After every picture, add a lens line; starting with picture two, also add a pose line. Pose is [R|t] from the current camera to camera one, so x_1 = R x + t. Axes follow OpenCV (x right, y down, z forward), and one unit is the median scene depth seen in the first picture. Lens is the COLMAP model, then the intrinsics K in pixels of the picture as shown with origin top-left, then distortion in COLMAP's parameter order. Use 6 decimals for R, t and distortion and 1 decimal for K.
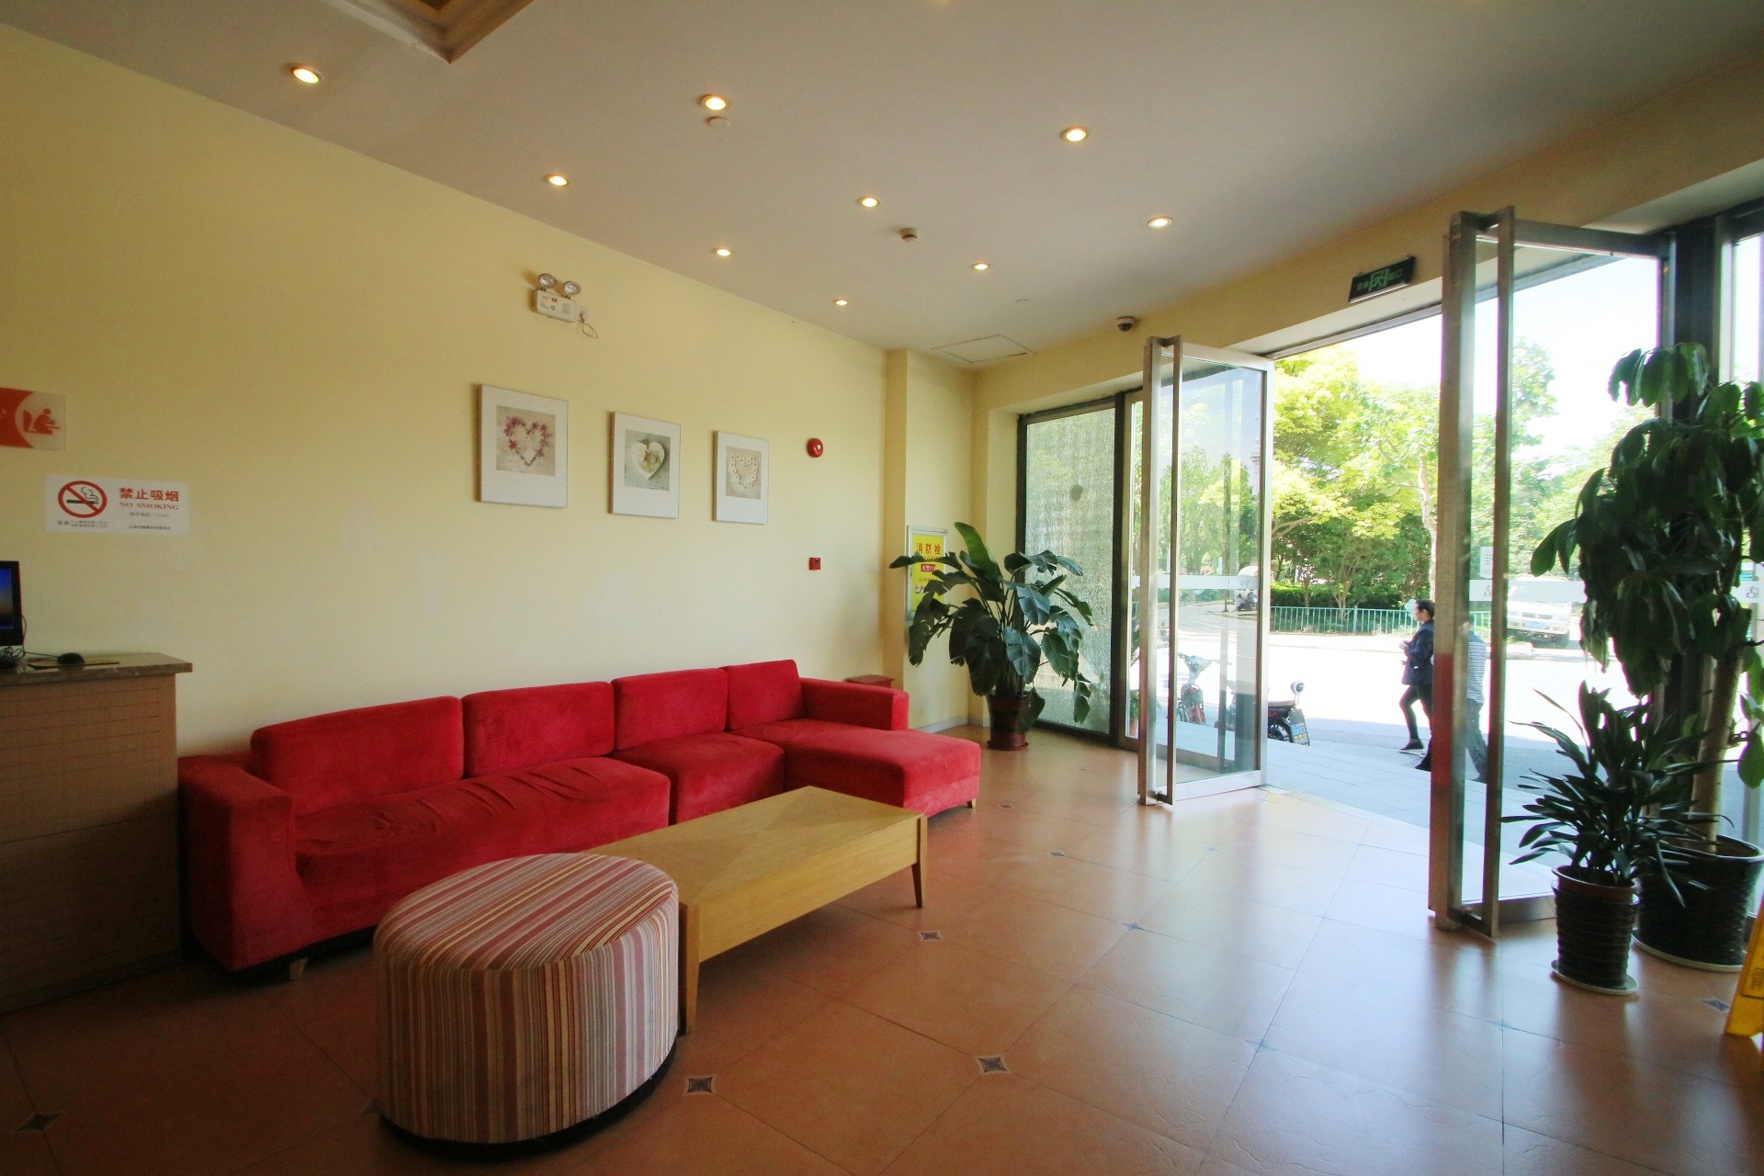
lens RADIAL K [[816.0, 0, 868.5], [0, 816.0, 596.9], [0, 0, 1]] dist [0.005383, -0.008503]
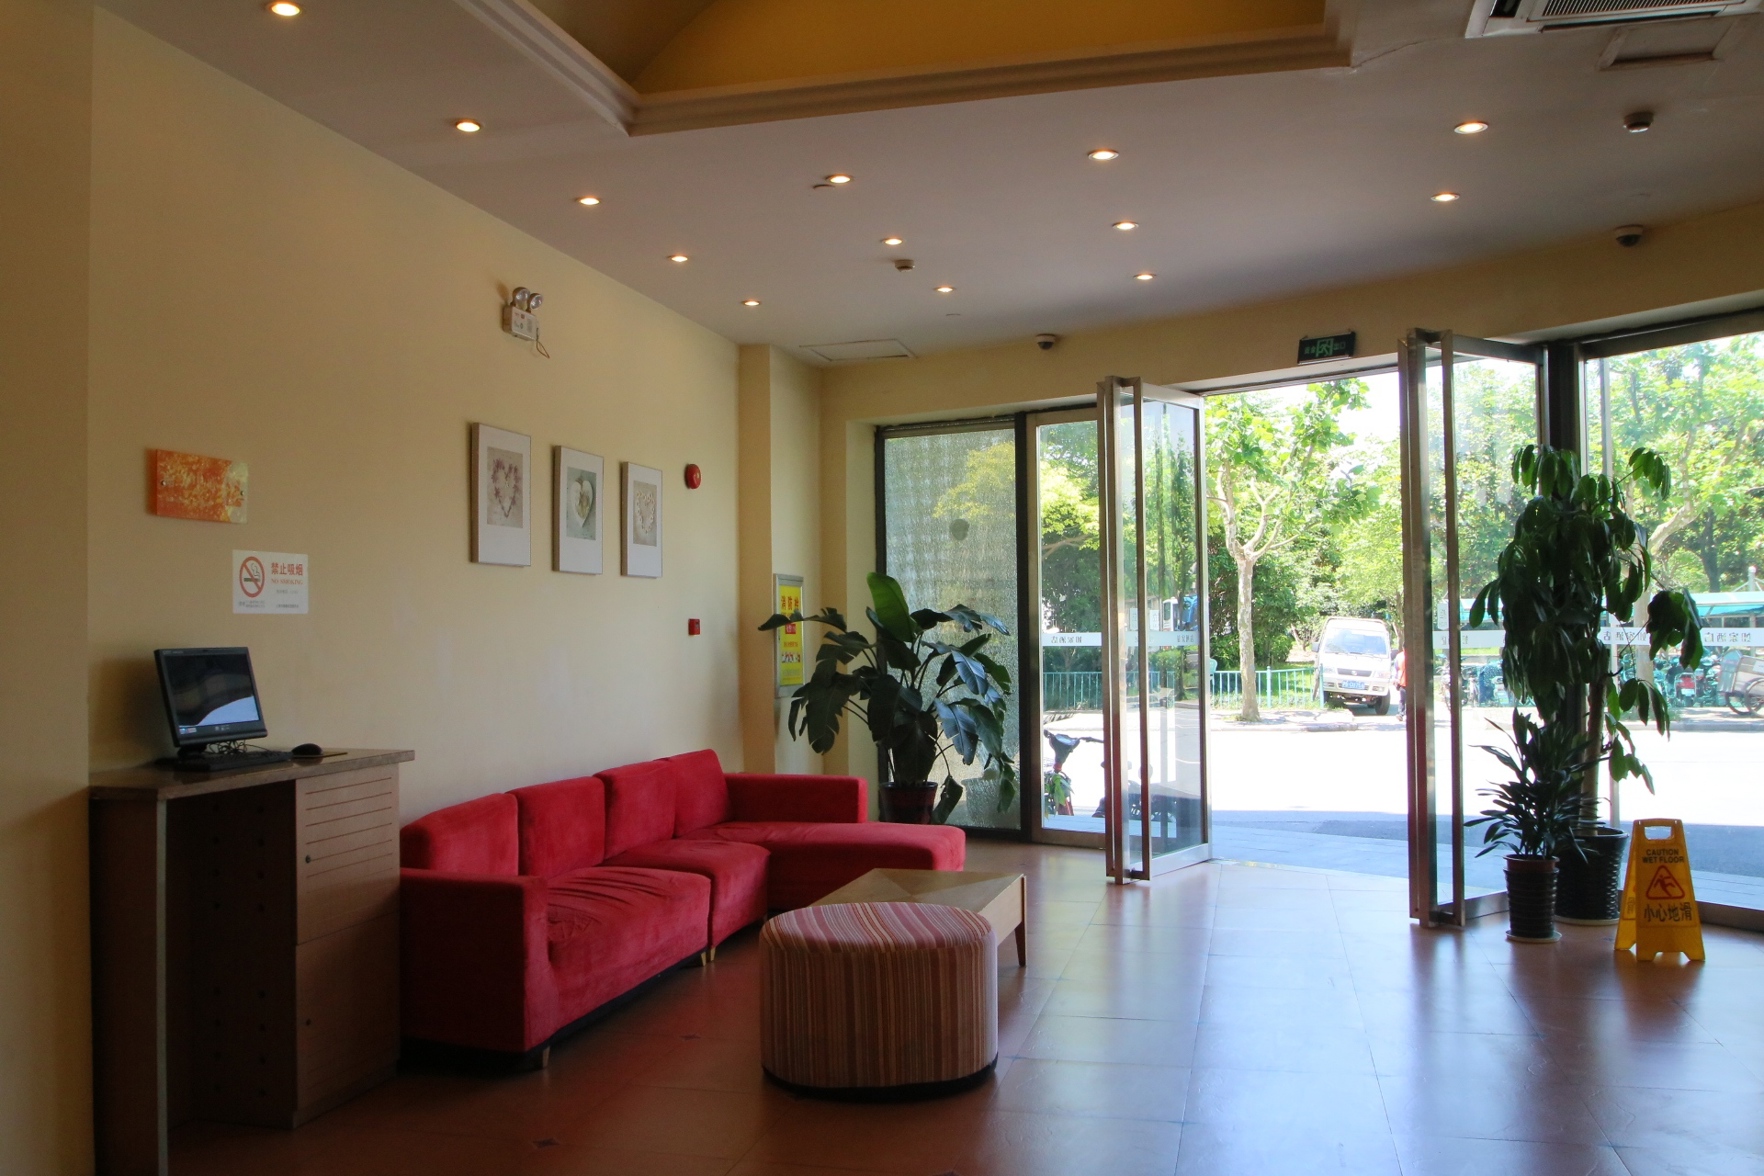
lens RADIAL K [[1554.4, 0, 866.7], [0, 1554.4, 606.3], [0, 0, 1]] dist [-0.066941, 0.058376]
pose [[0.918522, -0.016380, 0.395030, -0.681455], [0.033562, 0.998765, -0.036623, -0.001474], [-0.393942, 0.046897, 0.917938, -0.555420]]
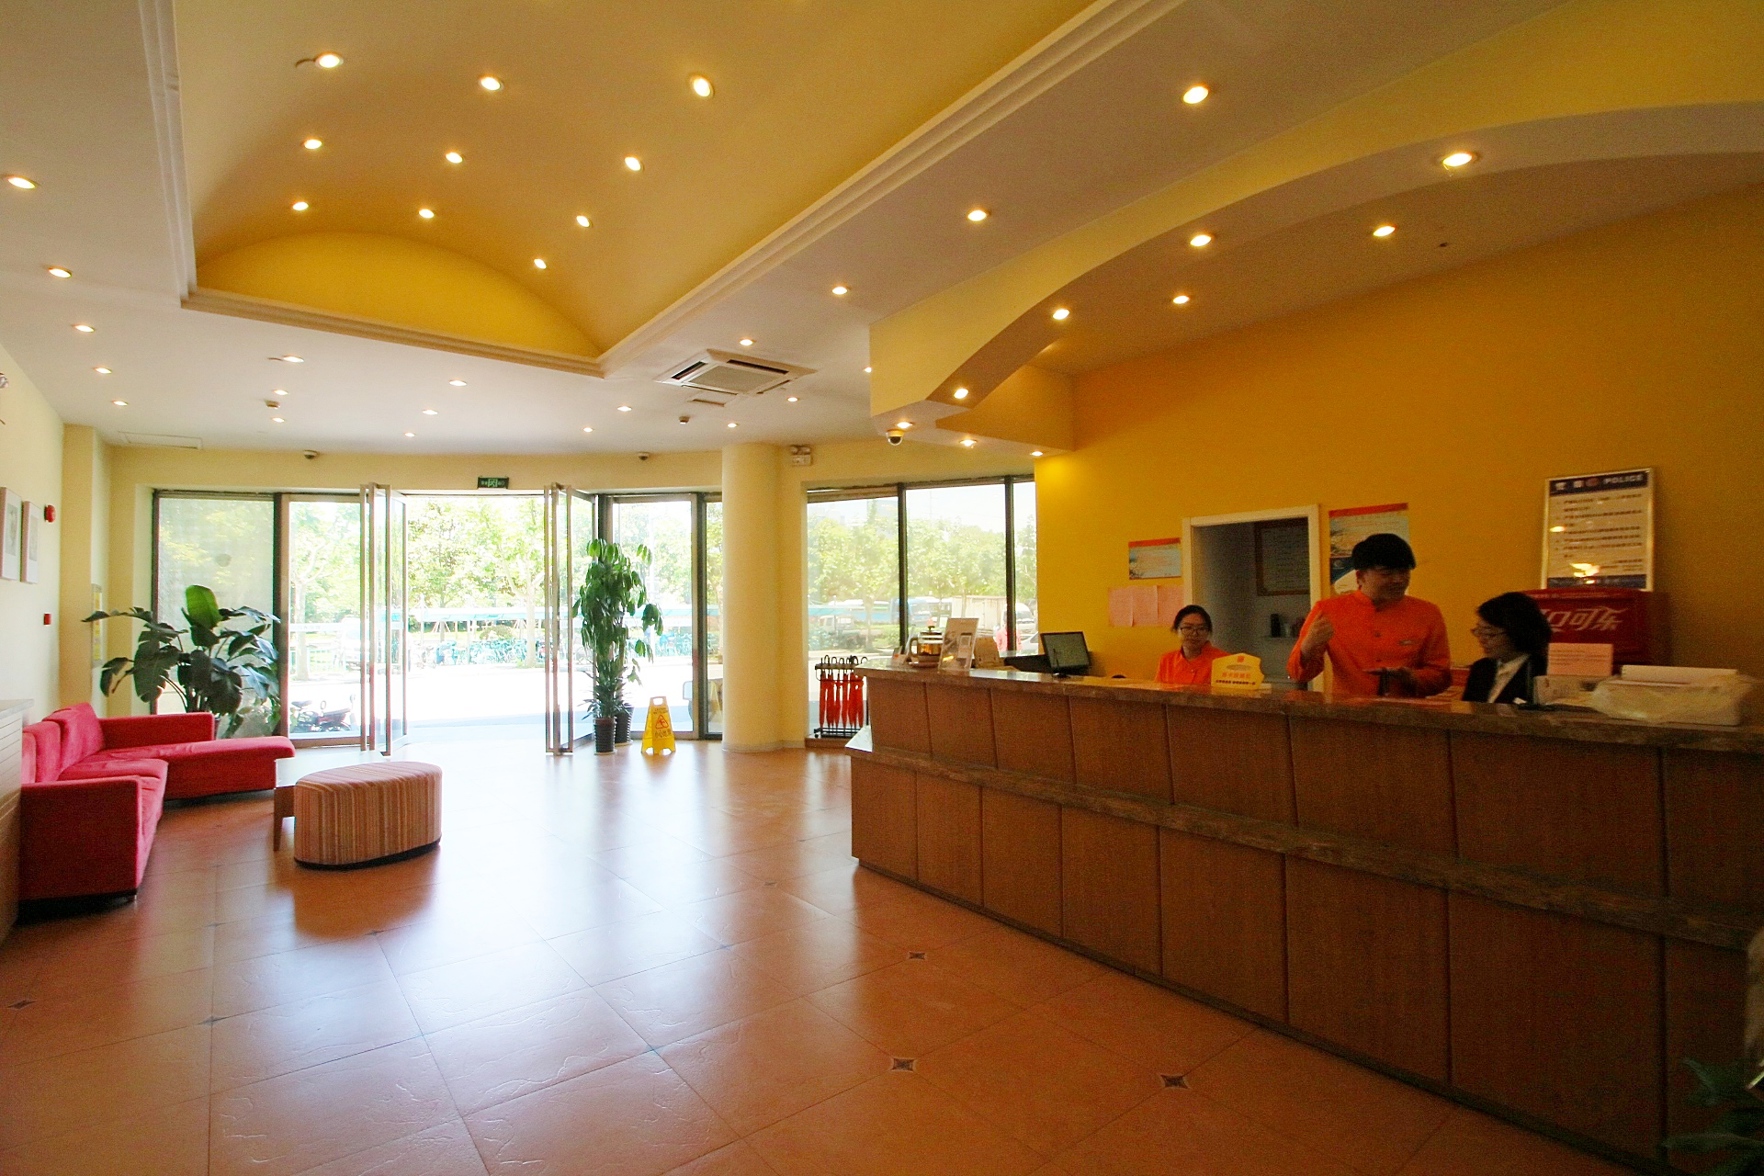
lens RADIAL K [[816.0, 0, 857.9], [0, 816.0, 595.2], [0, 0, 1]] dist [0.005383, -0.008503]
pose [[0.250915, 0.009598, 0.967962, -1.169317], [0.044544, 0.998777, -0.021450, -0.001634], [-0.966984, 0.048499, 0.250180, -0.440118]]
